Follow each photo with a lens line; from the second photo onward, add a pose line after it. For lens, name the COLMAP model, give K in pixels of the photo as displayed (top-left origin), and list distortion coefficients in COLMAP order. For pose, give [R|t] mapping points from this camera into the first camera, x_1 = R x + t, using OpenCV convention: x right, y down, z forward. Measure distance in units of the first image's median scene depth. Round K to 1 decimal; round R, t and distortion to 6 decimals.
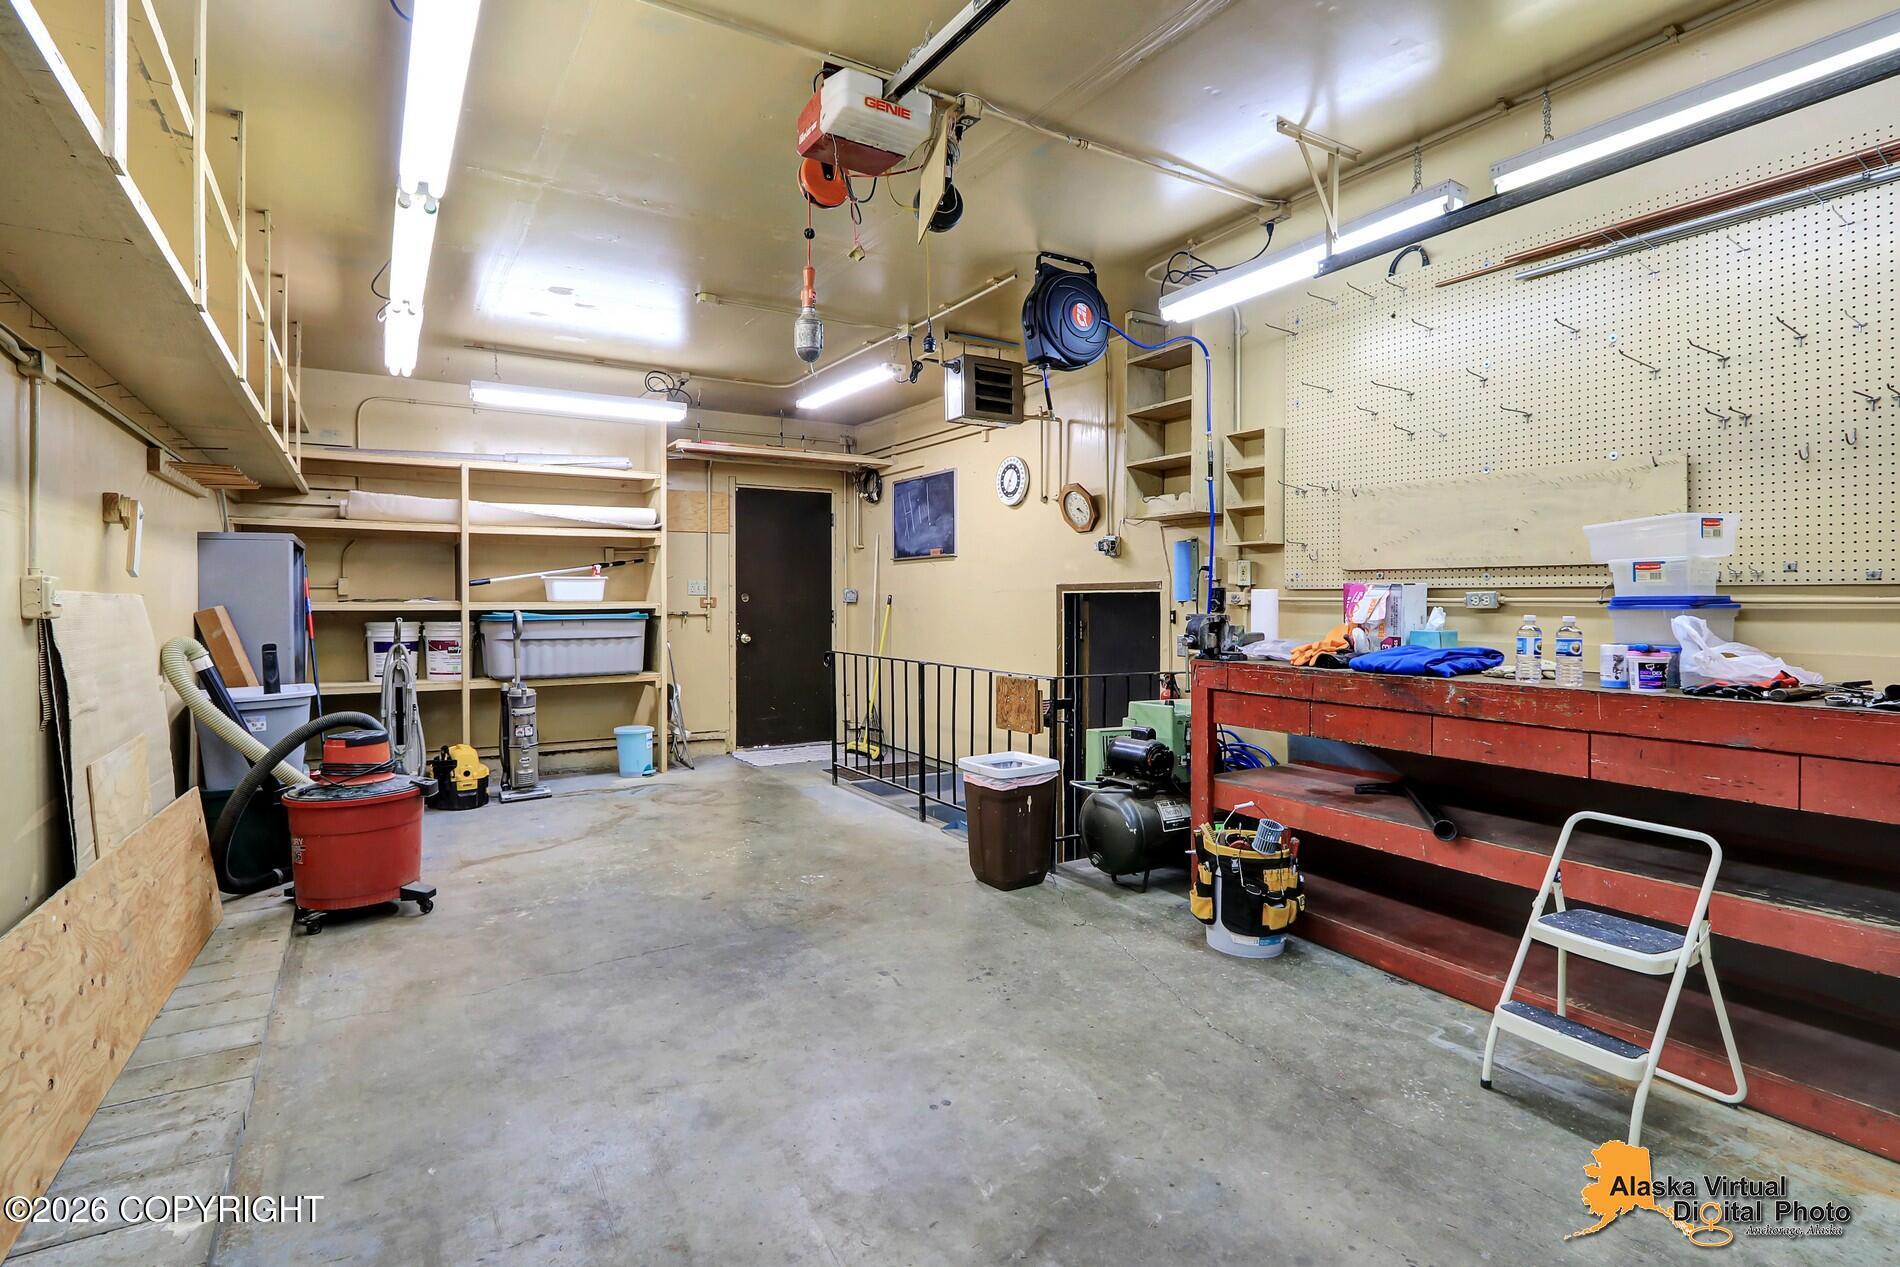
lens RADIAL K [[979.9, 0, 953.0], [0, 979.9, 598.8], [0, 0, 1]] dist [-0.023678, 0.002900]
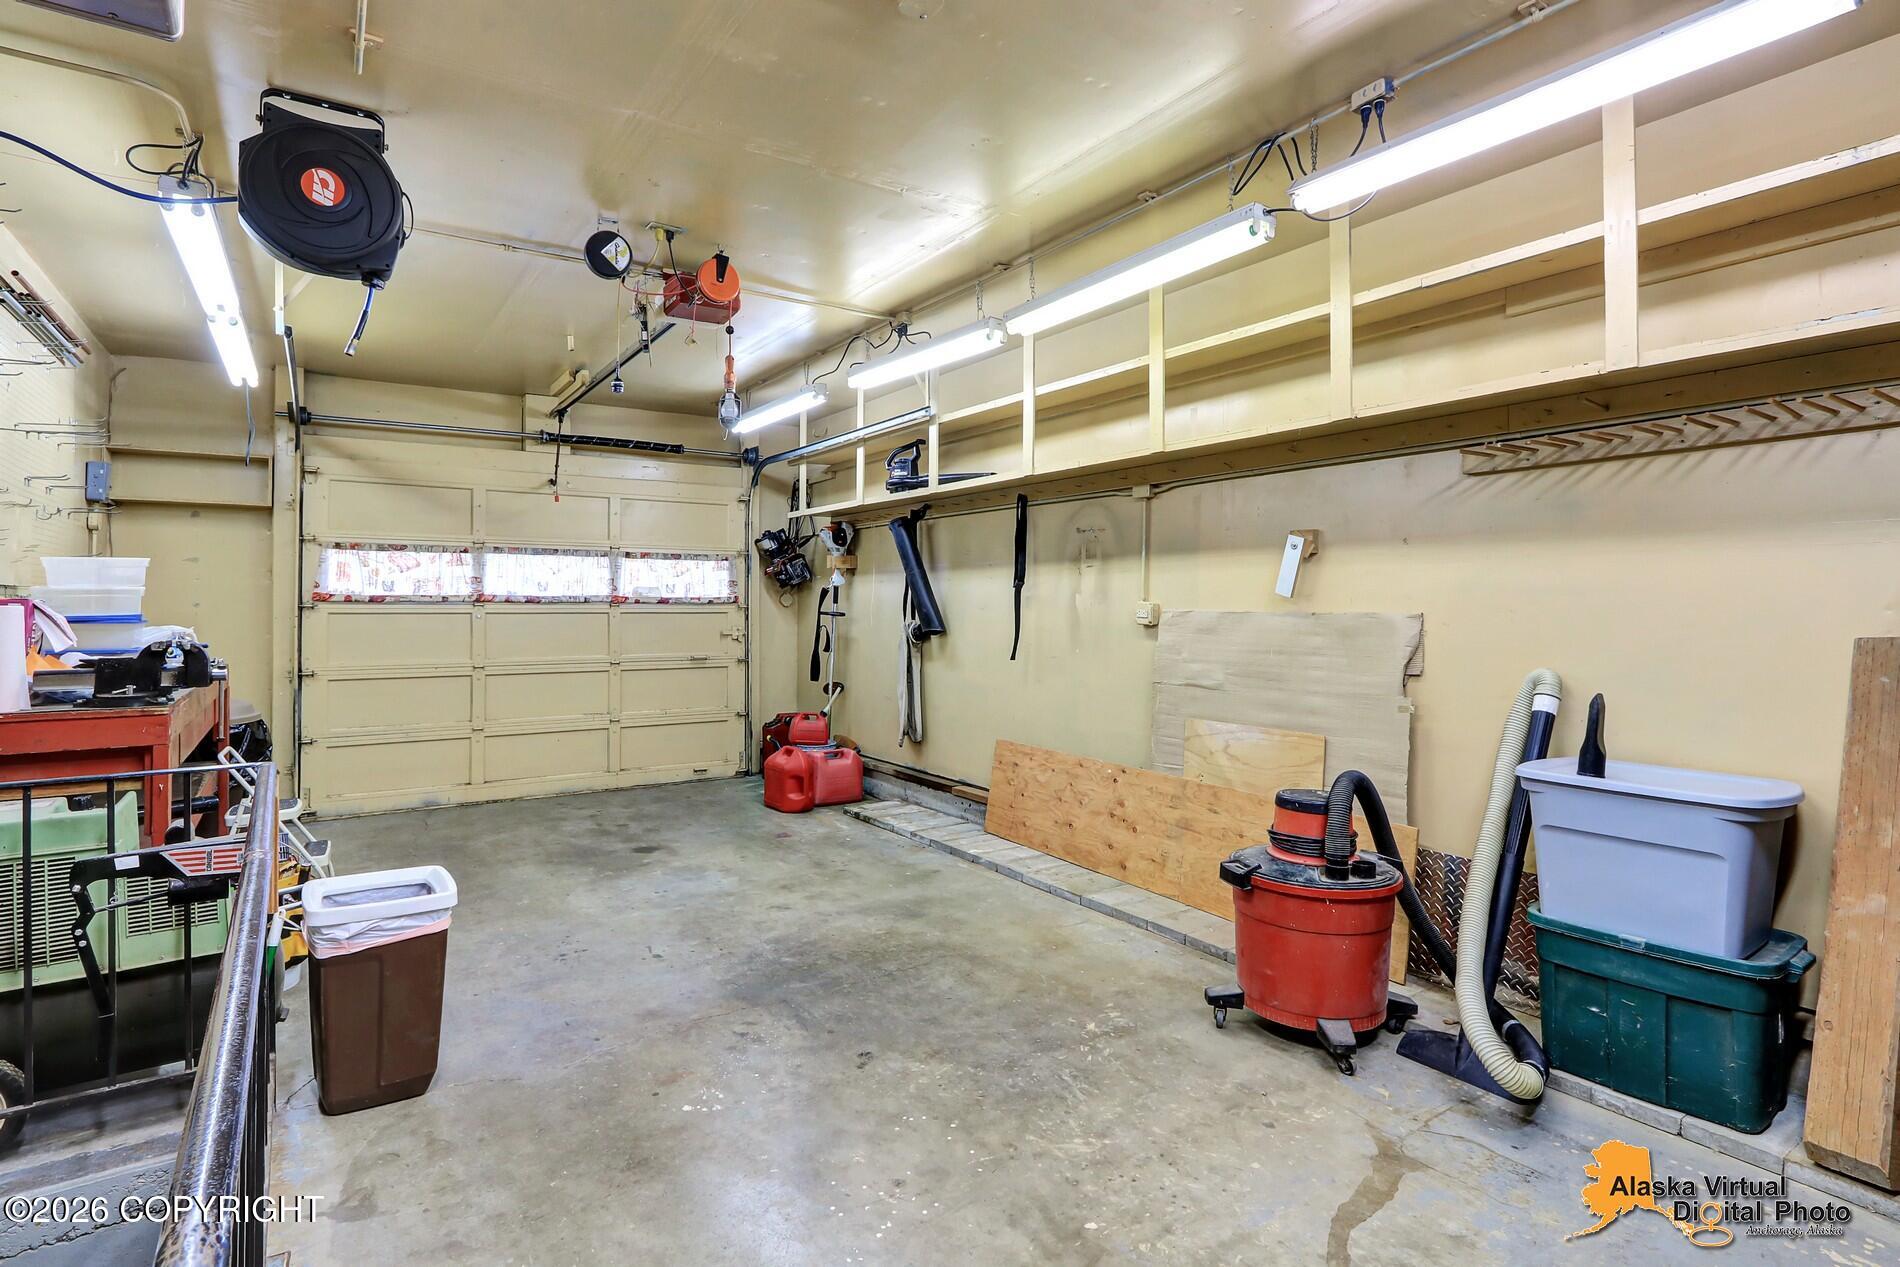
lens RADIAL K [[979.9, 0, 953.0], [0, 979.9, 598.8], [0, 0, 1]] dist [-0.023678, 0.002900]
pose [[-0.999116, -0.004515, -0.041786, -0.337175], [-0.004005, 0.999916, -0.012302, -0.006538], [0.041838, -0.012124, -0.999051, 2.006000]]
